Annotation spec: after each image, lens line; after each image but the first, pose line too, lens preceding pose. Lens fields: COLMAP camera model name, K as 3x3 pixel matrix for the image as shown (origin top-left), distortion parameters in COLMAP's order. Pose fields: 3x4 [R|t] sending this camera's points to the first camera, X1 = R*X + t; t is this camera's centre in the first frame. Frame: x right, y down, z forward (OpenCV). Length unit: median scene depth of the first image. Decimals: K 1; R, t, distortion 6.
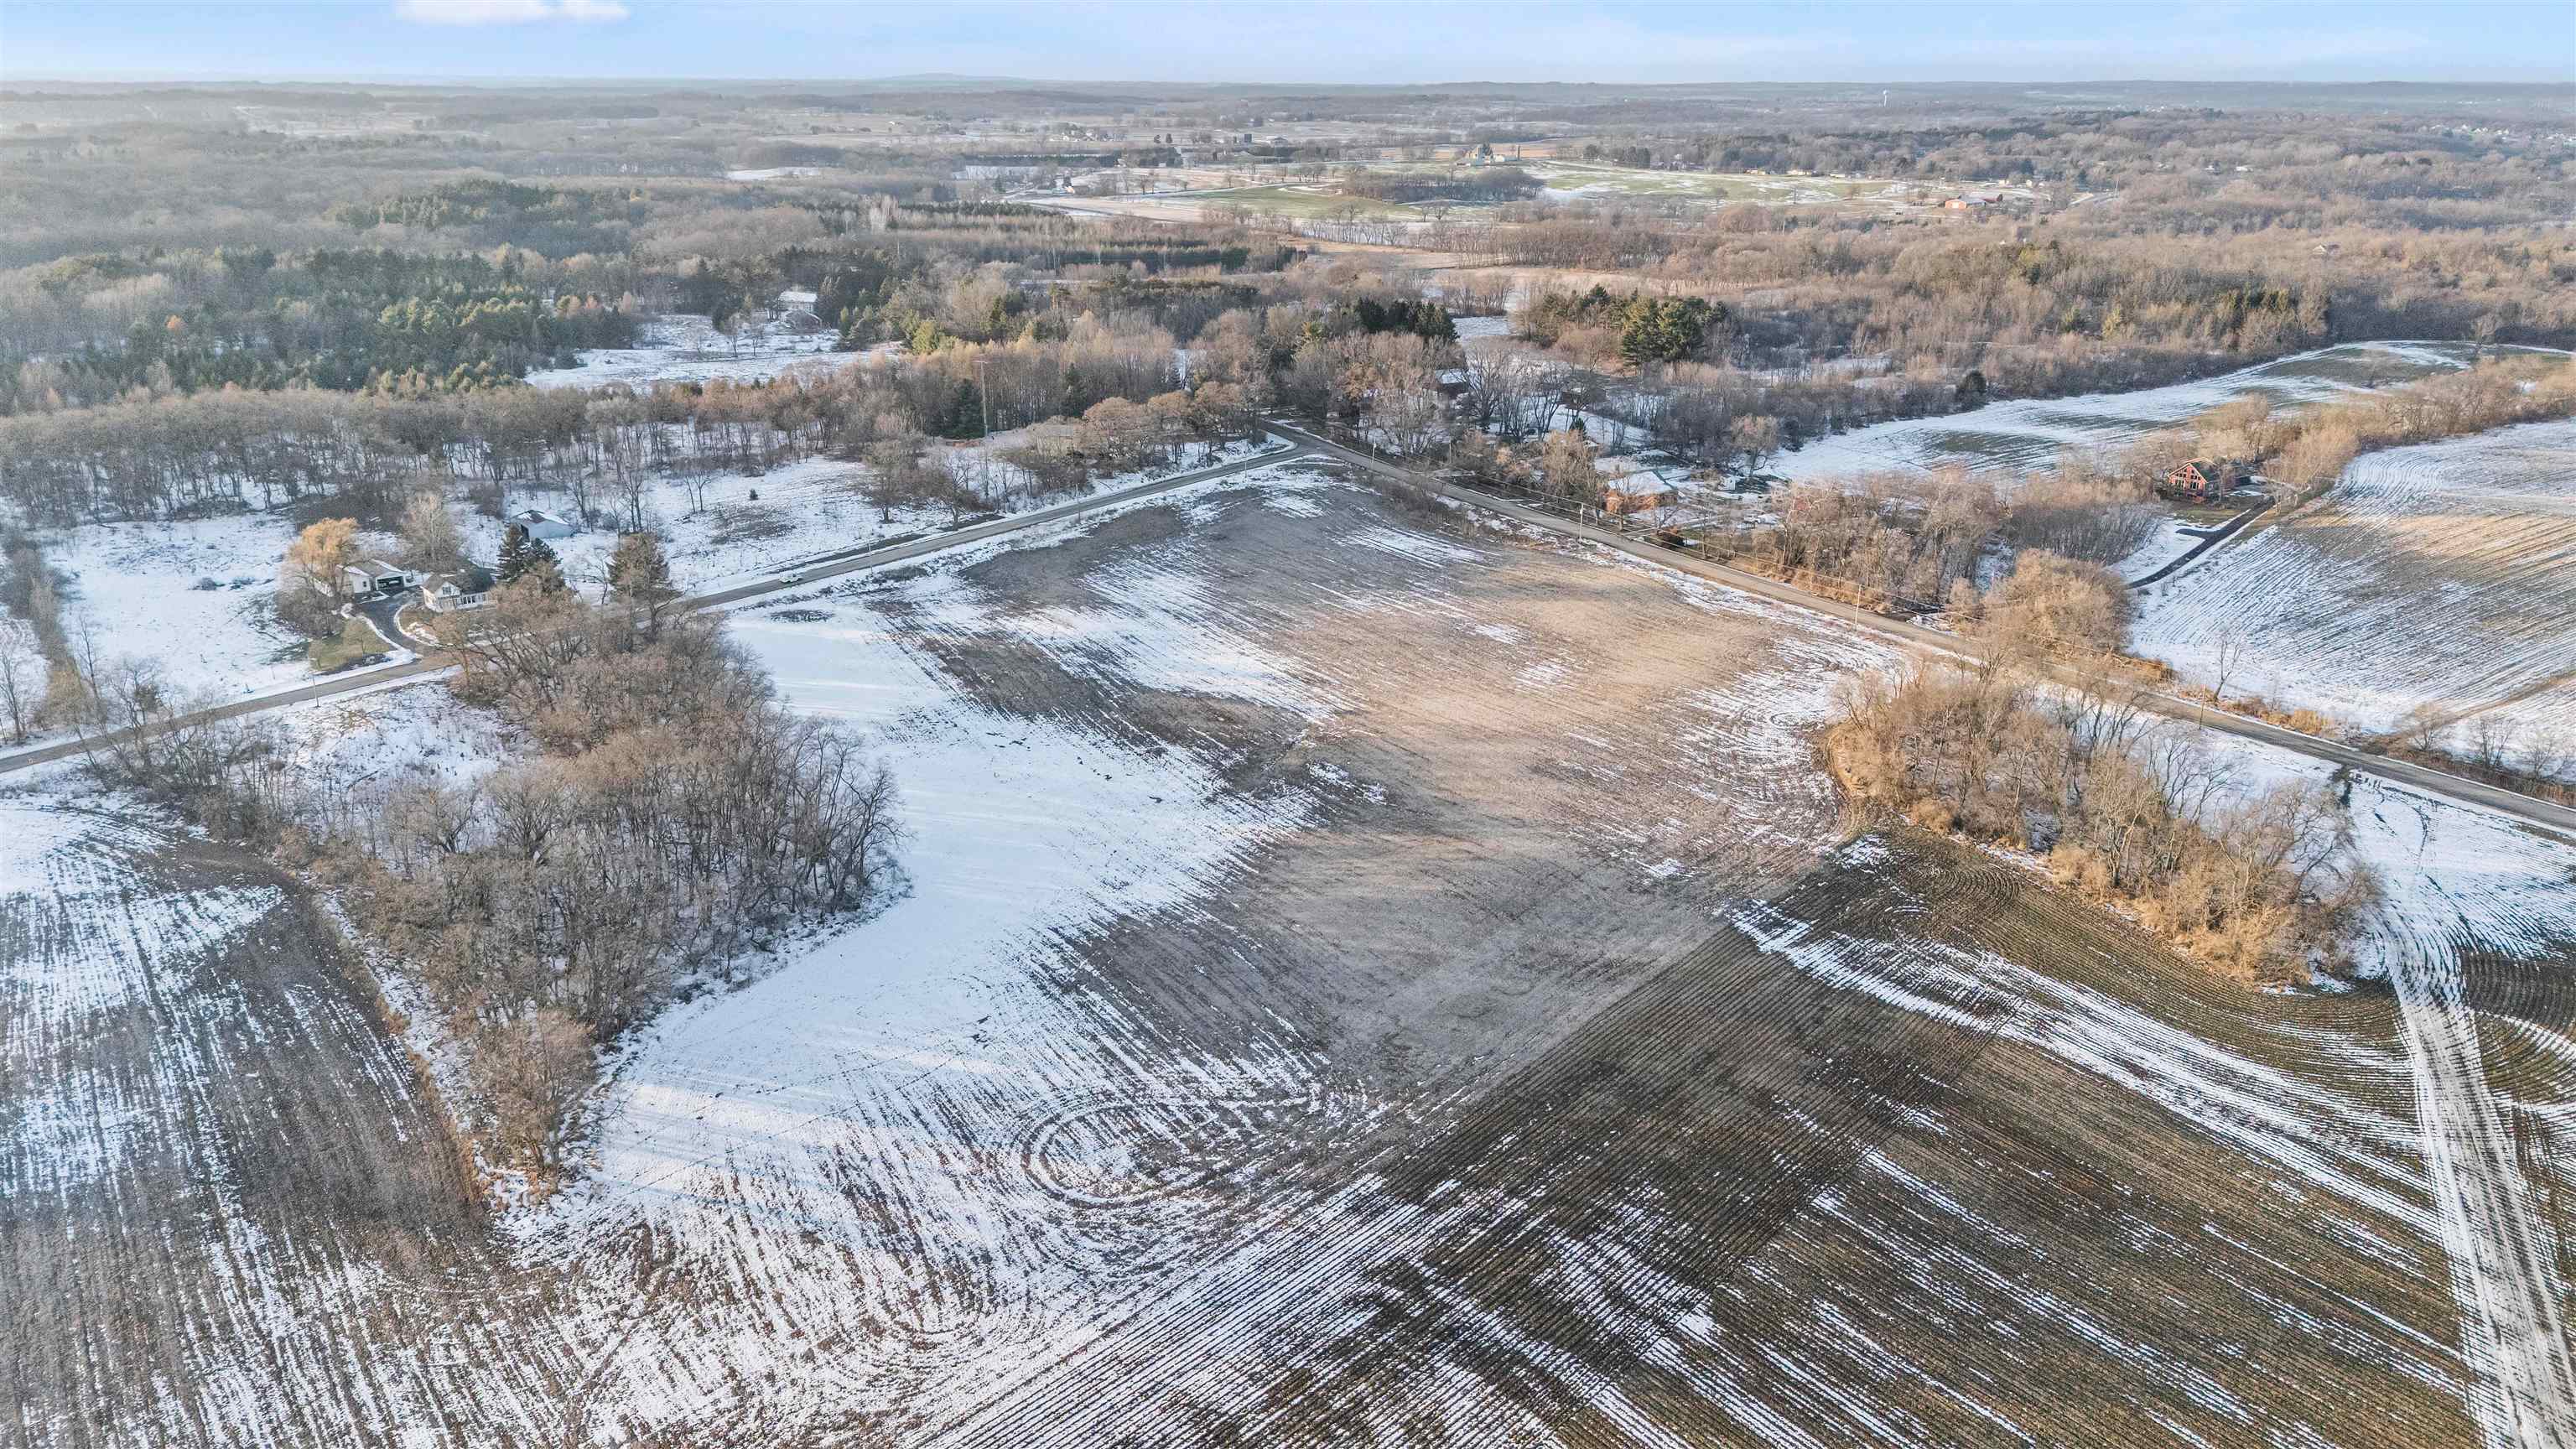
lens RADIAL K [[1914.7, 0, 1286.5], [0, 1914.7, 747.6], [0, 0, 1]] dist [0.100223, -0.109979]
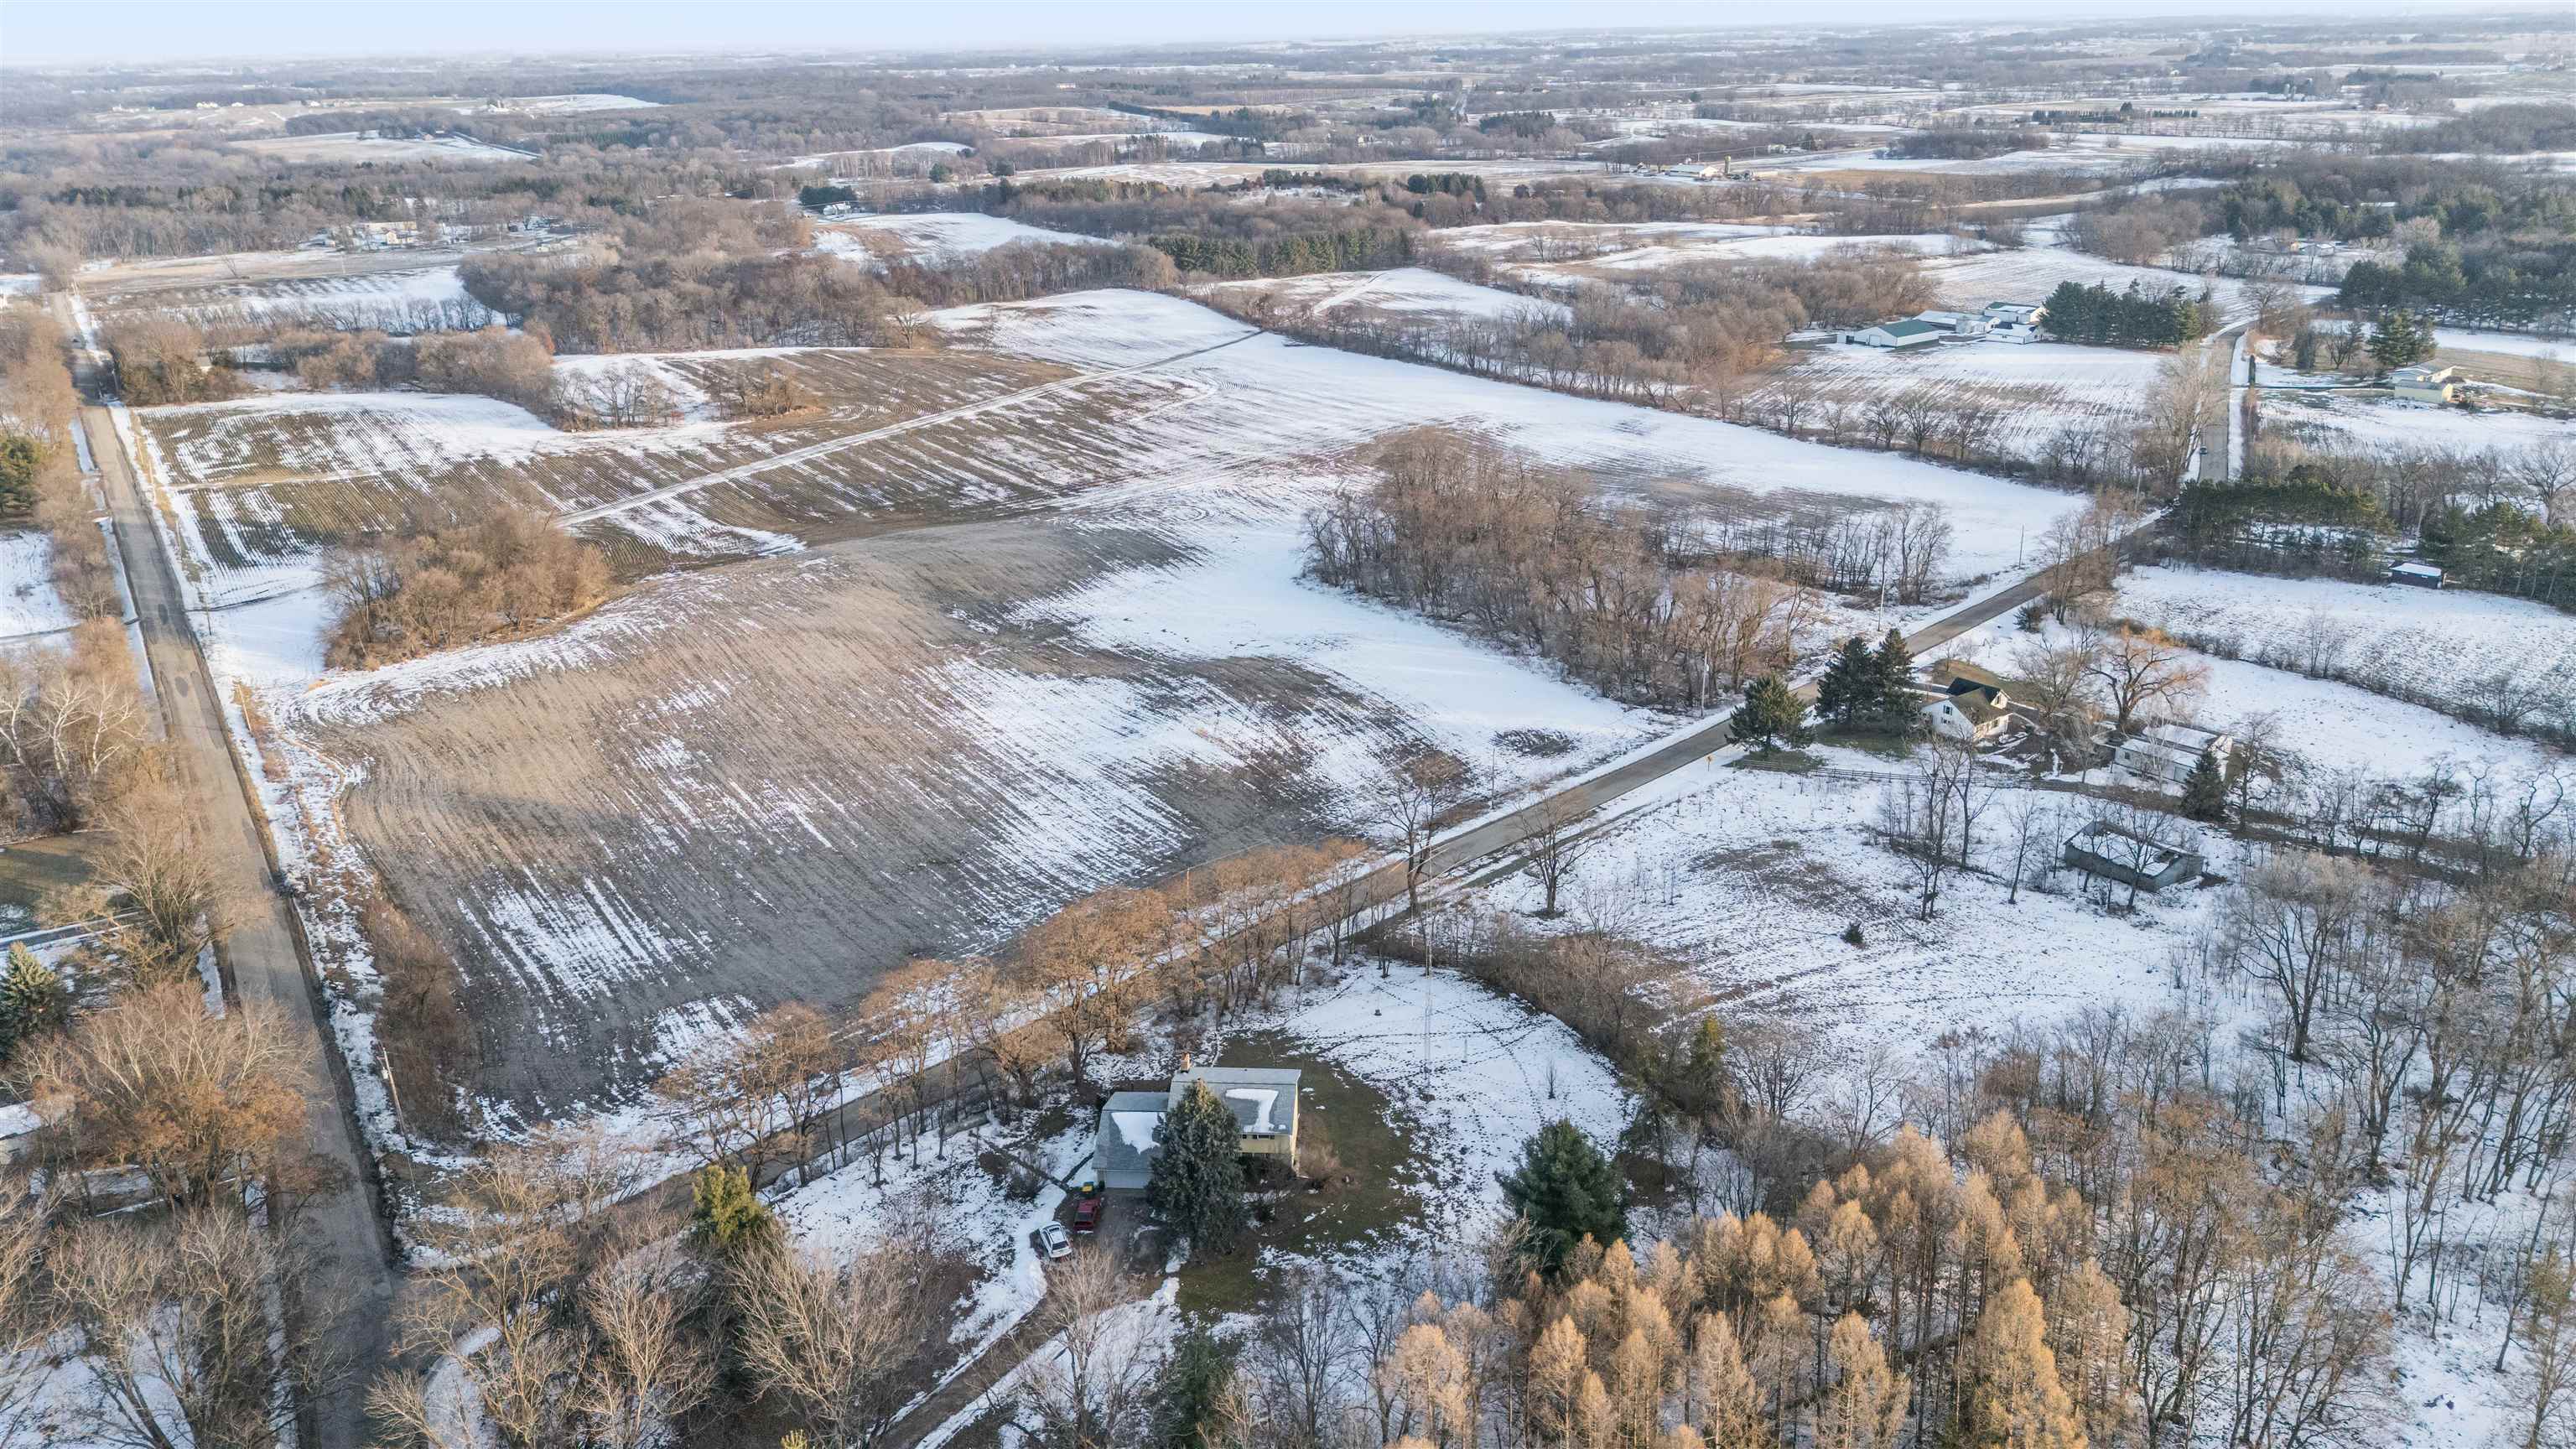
lens RADIAL K [[1878.4, 0, 1285.8], [0, 1878.4, 729.8], [0, 0, 1]] dist [0.091362, -0.098264]
pose [[-0.998750, -0.002133, 0.049940, -0.217121], [0.030122, 0.771623, 0.635367, -0.652150], [-0.039890, 0.636077, -0.770594, 1.841304]]
